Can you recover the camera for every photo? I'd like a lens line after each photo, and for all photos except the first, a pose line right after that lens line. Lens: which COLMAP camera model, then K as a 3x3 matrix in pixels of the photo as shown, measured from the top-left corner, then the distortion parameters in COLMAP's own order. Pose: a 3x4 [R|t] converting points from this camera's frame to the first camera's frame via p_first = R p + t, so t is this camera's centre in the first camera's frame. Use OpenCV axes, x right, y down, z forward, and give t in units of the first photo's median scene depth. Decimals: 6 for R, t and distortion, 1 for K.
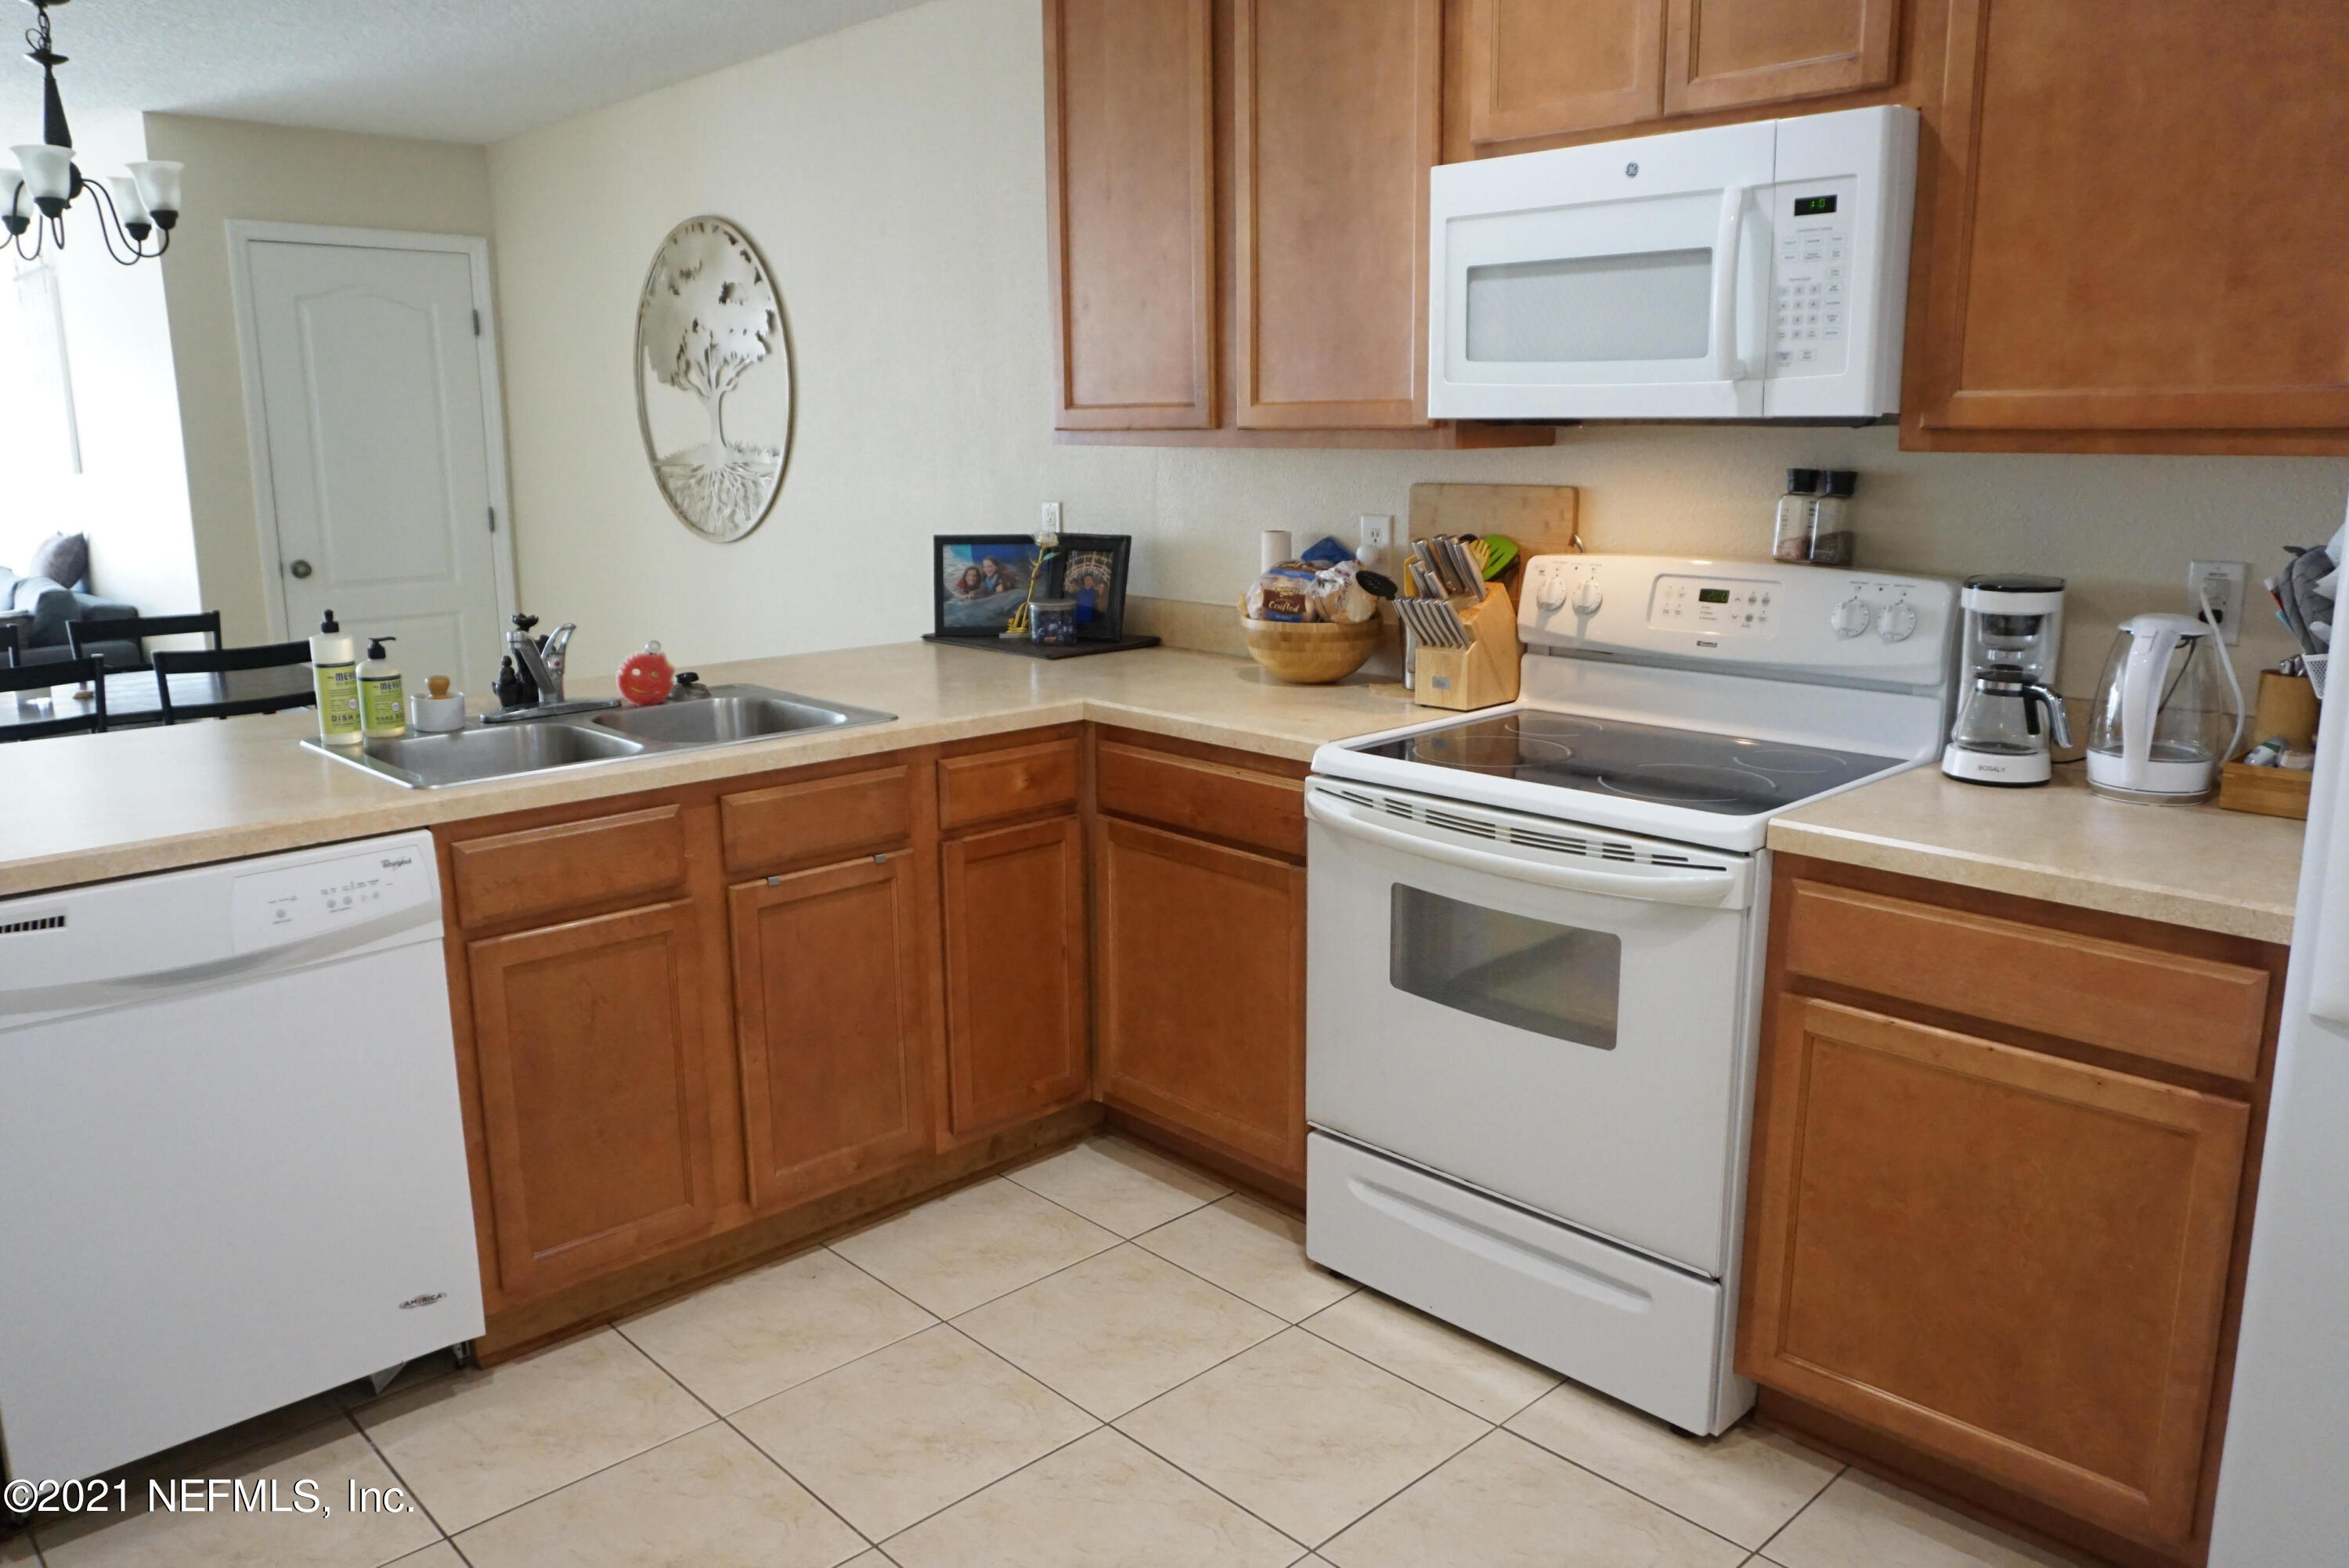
lens RADIAL K [[1689.3, 0, 1174.5], [0, 1689.3, 784.0], [0, 0, 1]] dist [-0.061747, -0.000518]
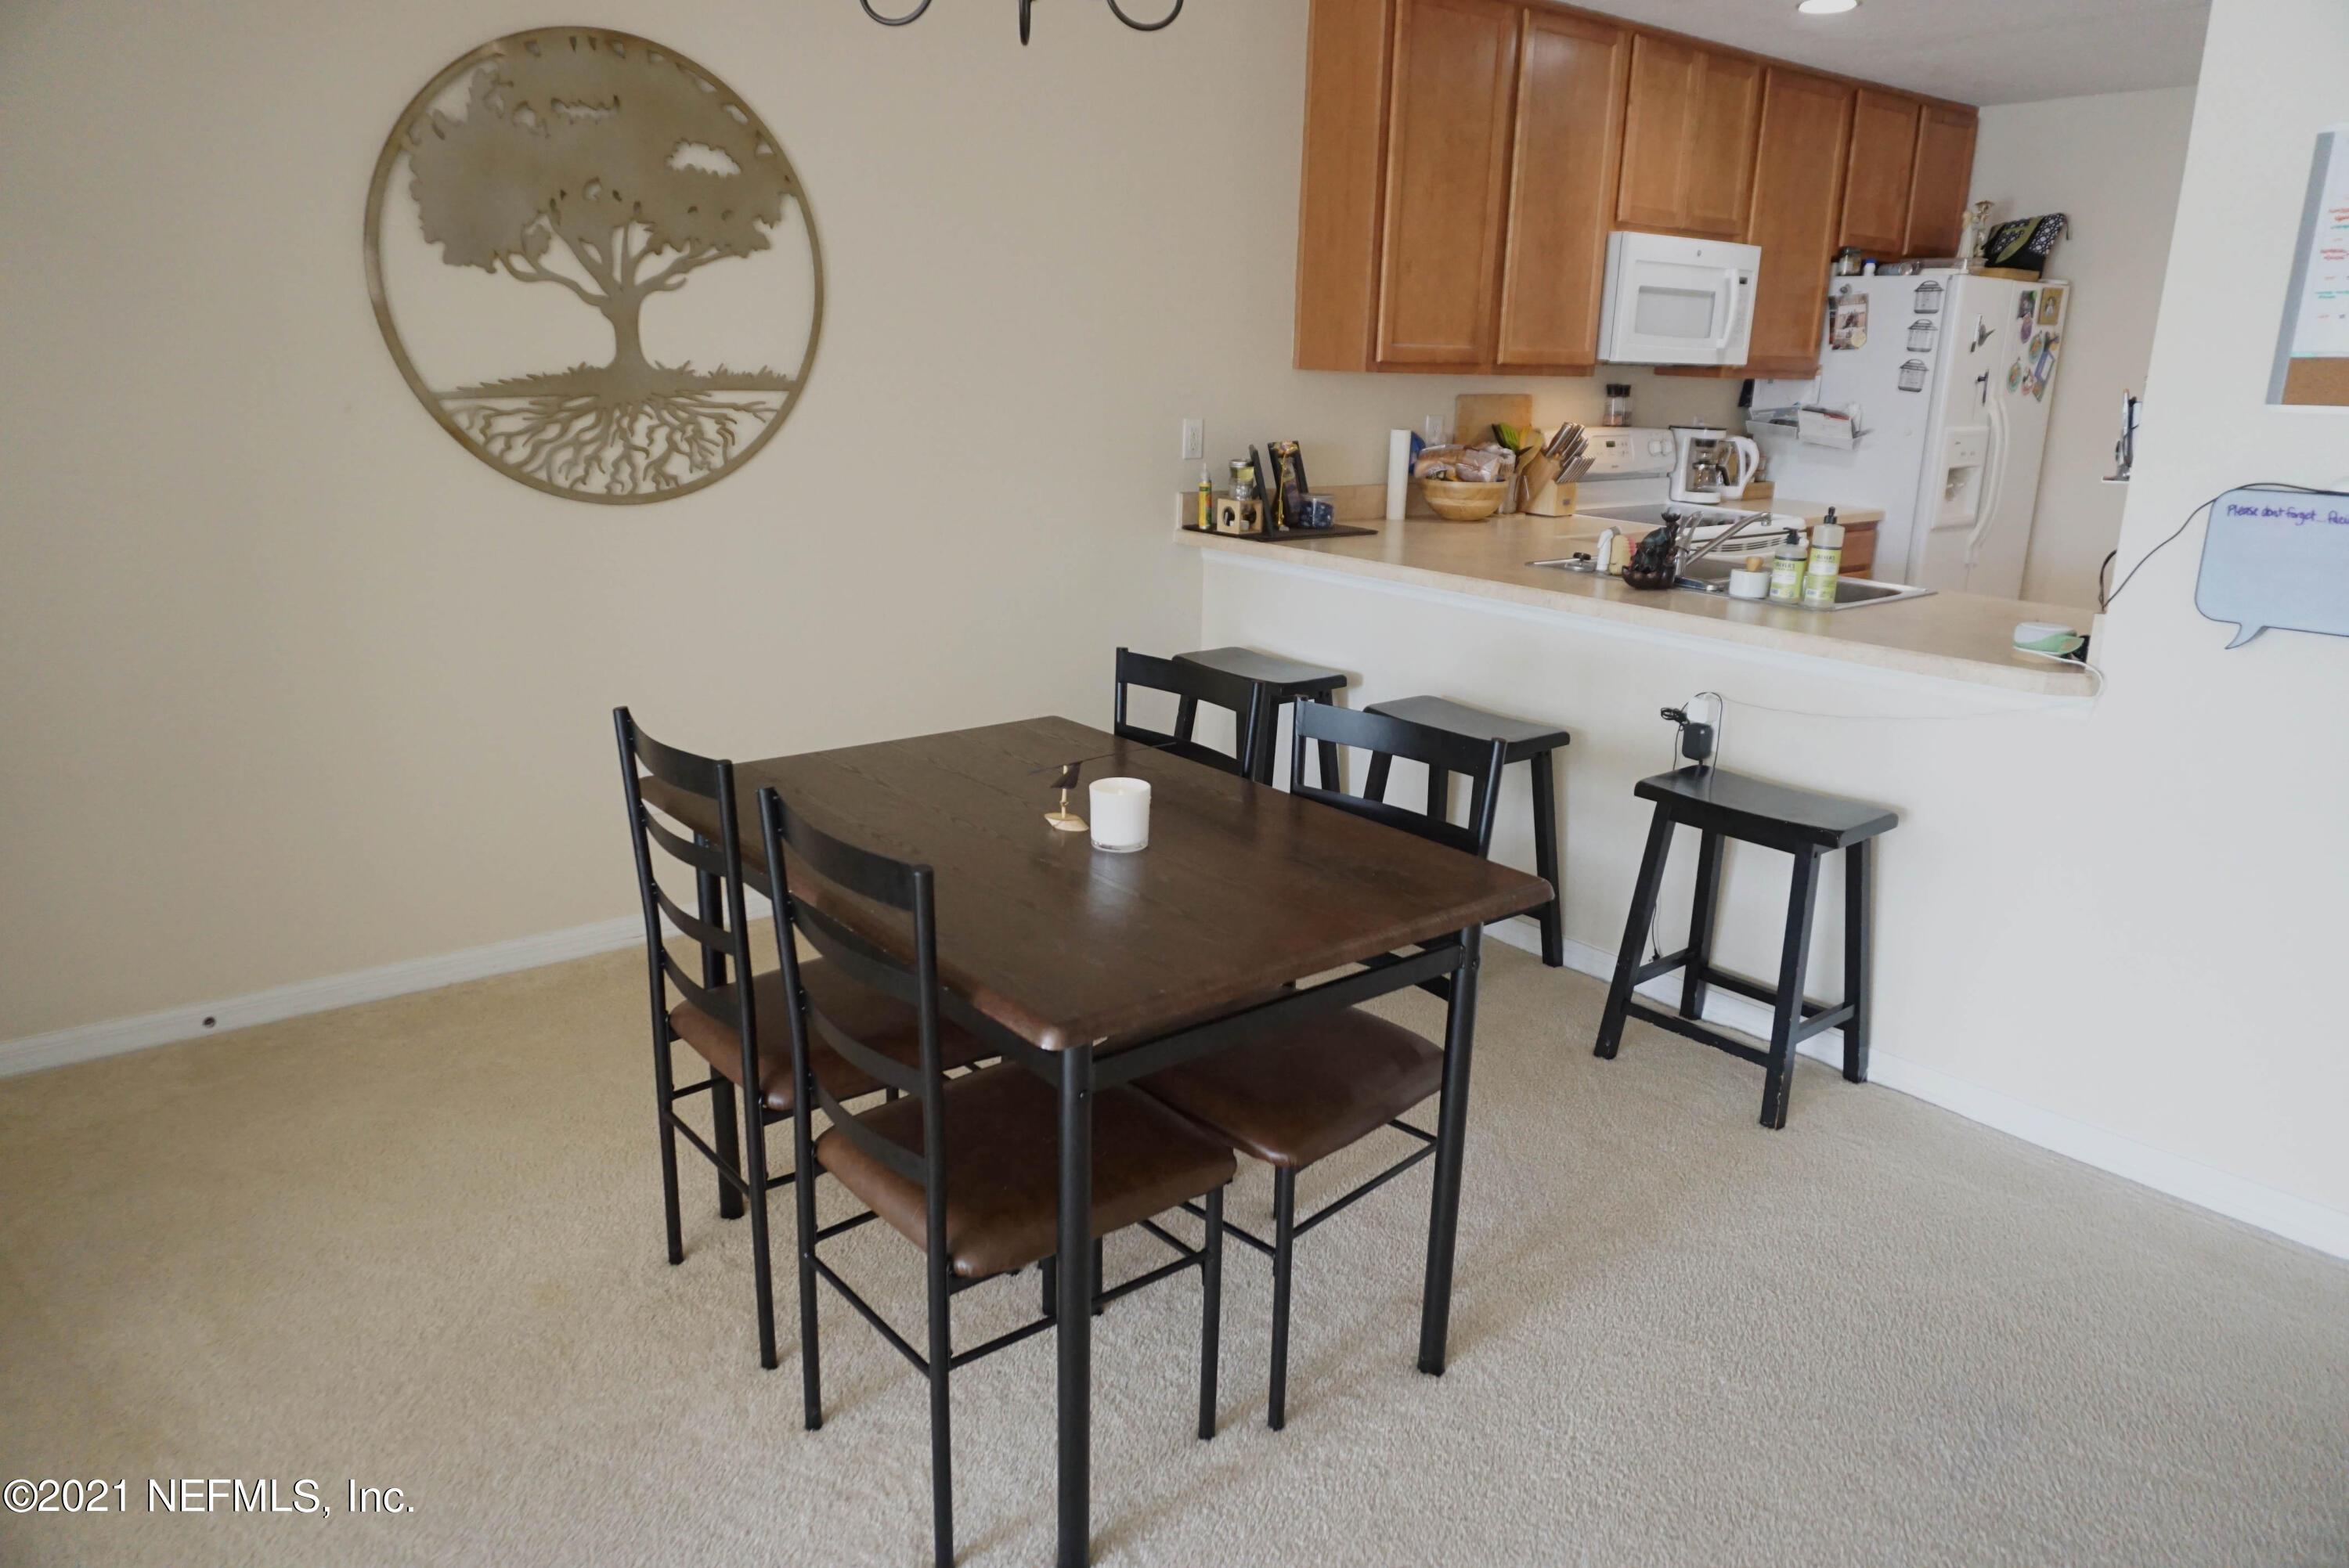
lens RADIAL K [[1546.6, 0, 1174.5], [0, 1546.6, 784.0], [0, 0, 1]] dist [-0.043473, 0.006467]
pose [[0.081462, -0.263979, 0.961082, -1.774915], [0.184579, 0.951603, 0.245730, -0.290582], [-0.979436, 0.157377, 0.126244, 1.387717]]
